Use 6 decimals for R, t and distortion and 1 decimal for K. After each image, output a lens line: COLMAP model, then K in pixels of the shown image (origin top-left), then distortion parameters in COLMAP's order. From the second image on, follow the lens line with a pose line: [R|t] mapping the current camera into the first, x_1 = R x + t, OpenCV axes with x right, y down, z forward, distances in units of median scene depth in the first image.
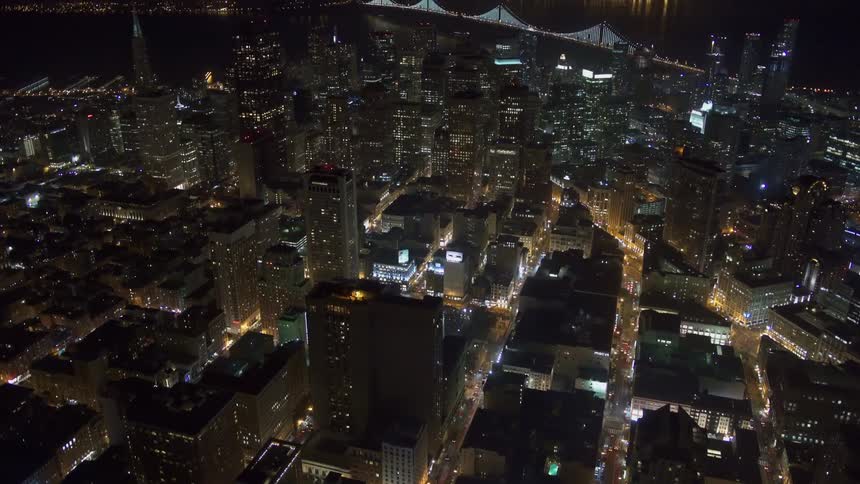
lens RADIAL K [[704.2, 0, 430.0], [0, 704.2, 242.0], [0, 0, 1]] dist [-0.089425, 0.095501]
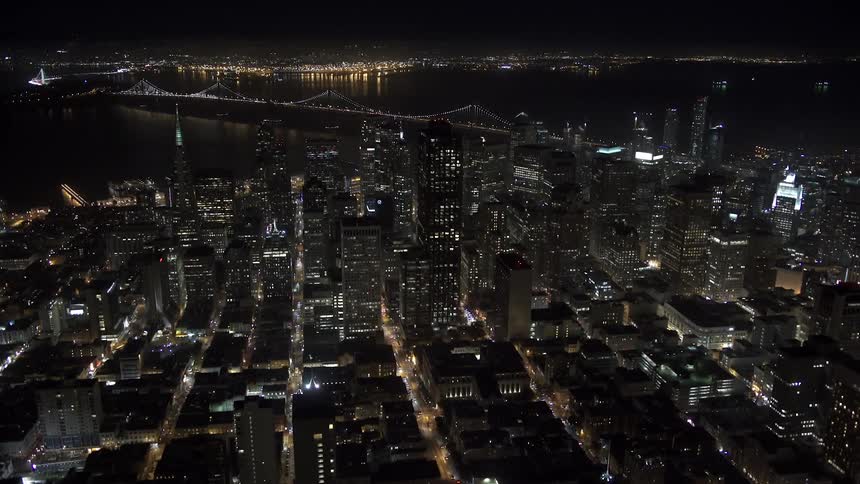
lens RADIAL K [[716.4, 0, 426.7], [0, 716.4, 241.3], [0, 0, 1]] dist [-0.084297, 0.084059]
pose [[0.894585, -0.117805, 0.431091, -0.535089], [0.165762, 0.983289, -0.075278, -0.097919], [-0.415019, 0.138801, 0.899163, 0.231198]]
